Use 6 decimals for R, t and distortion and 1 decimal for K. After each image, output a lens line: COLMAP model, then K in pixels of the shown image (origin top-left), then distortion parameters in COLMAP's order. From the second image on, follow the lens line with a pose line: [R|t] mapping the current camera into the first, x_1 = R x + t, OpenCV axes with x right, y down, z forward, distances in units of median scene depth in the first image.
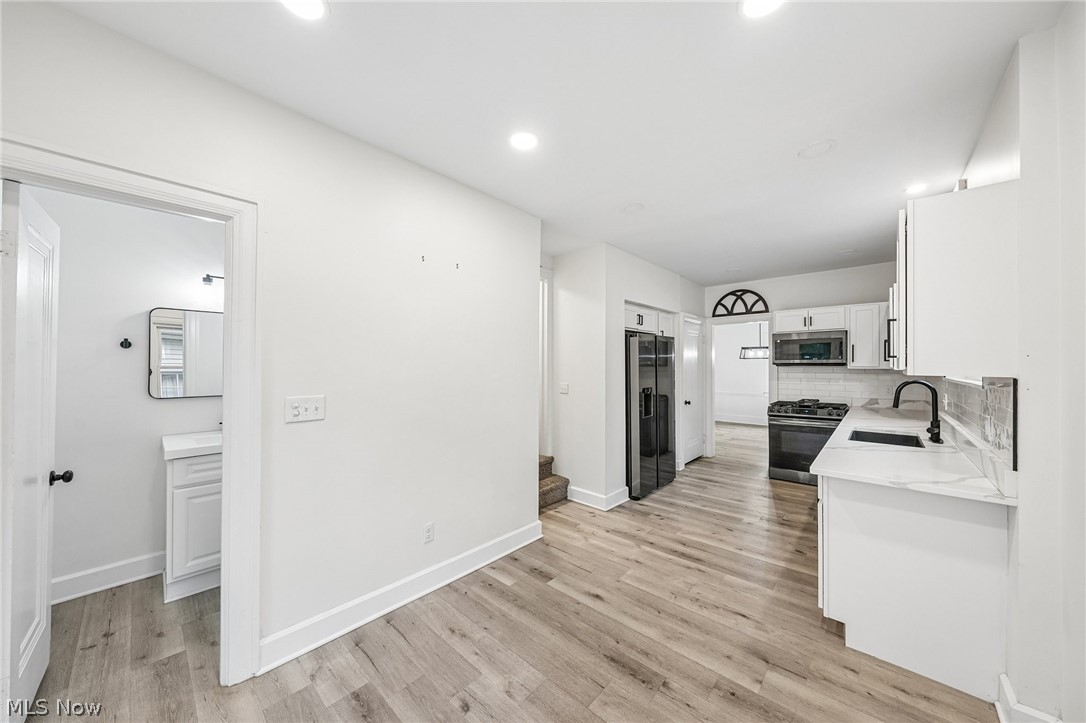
lens RADIAL K [[372.0, 0, 540.4], [0, 372.0, 363.4], [0, 0, 1]] dist [-0.001543, -0.000012]
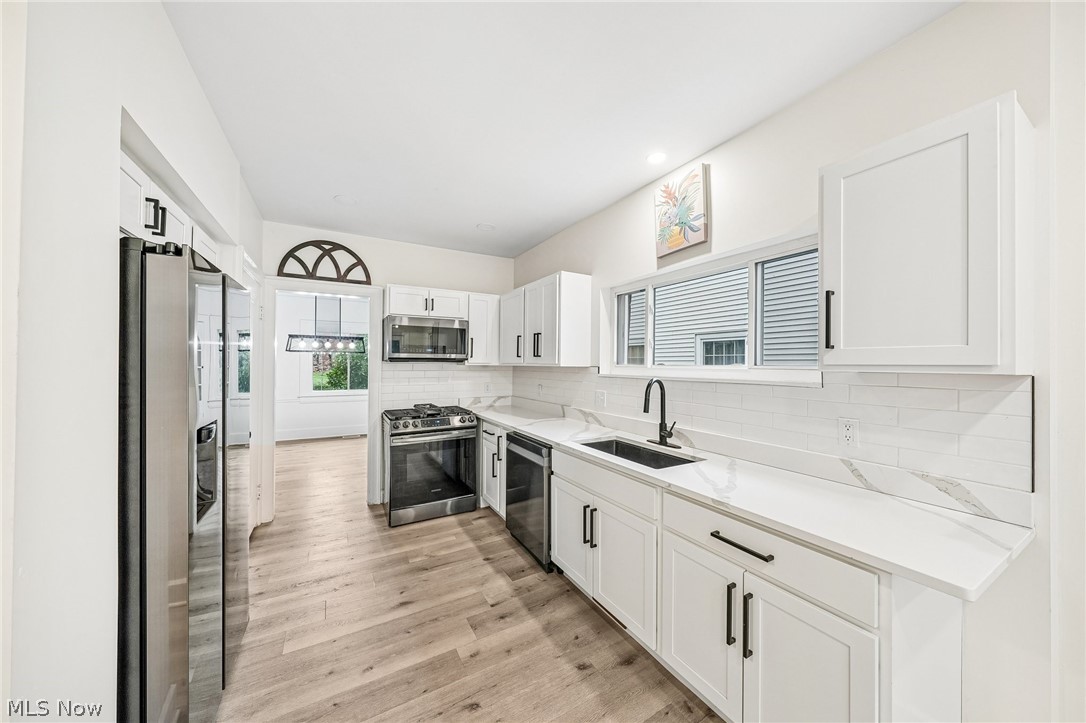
lens RADIAL K [[372.0, 0, 541.3], [0, 372.0, 362.2], [0, 0, 1]] dist [-0.001543, -0.000012]
pose [[0.316854, 0.004521, 0.948464, 0.054855], [-0.009728, 0.999952, -0.001516, 0.005894], [-0.948425, -0.008746, 0.316882, 0.485507]]
